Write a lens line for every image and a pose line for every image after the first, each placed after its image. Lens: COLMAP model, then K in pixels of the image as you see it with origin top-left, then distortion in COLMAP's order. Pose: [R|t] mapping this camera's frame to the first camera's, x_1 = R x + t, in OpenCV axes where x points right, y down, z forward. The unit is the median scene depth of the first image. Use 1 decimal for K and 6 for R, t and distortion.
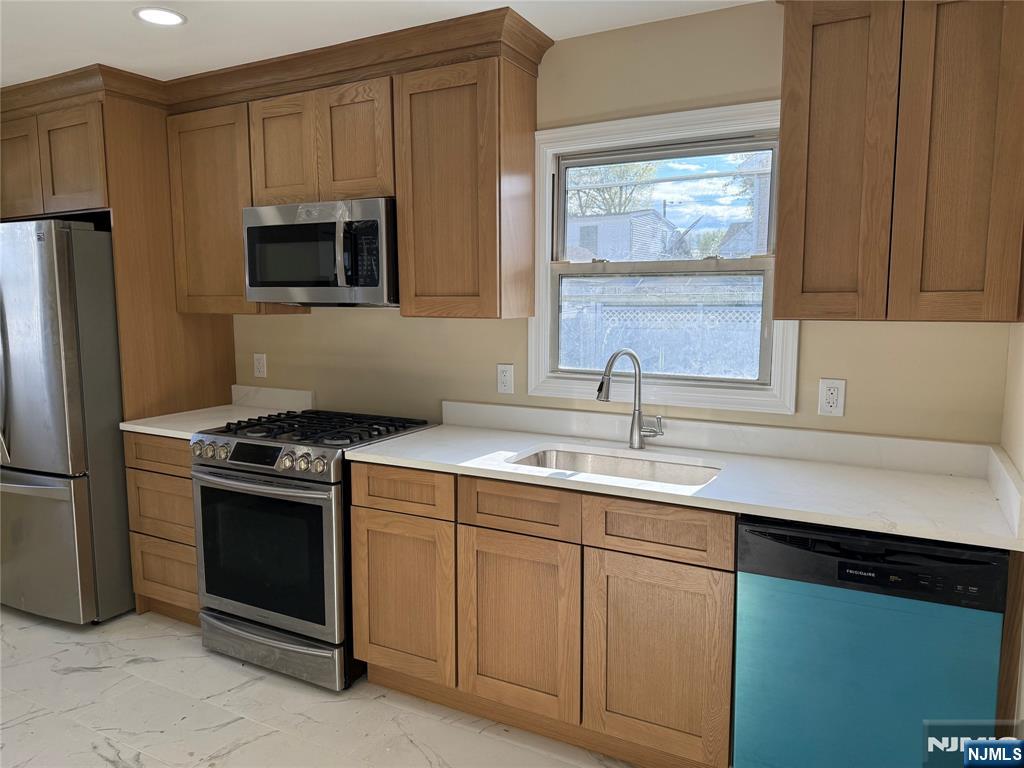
lens RADIAL K [[717.8, 0, 511.5], [0, 717.8, 383.8], [0, 0, 1]] dist [0.026035, -0.024943]
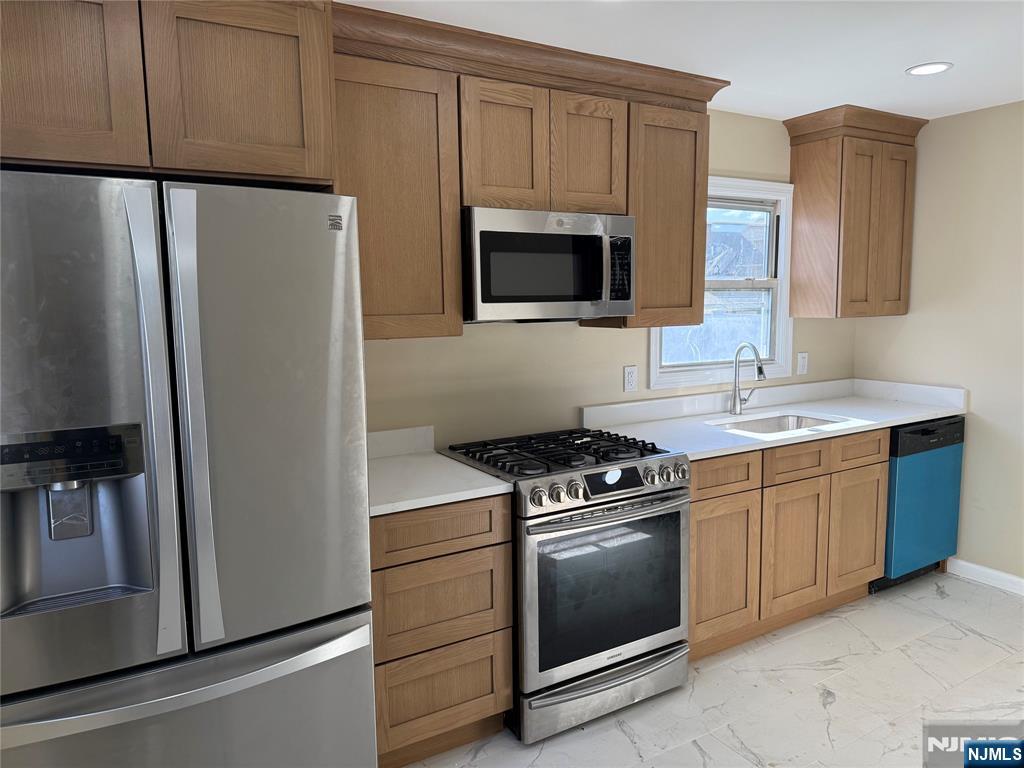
lens RADIAL K [[717.8, 0, 509.4], [0, 717.8, 382.8], [0, 0, 1]] dist [0.026035, -0.024943]
pose [[0.513082, -0.108085, 0.851507, -1.185582], [0.114206, 0.991816, 0.057080, -0.097038], [-0.850708, 0.067961, 0.521227, 0.616903]]
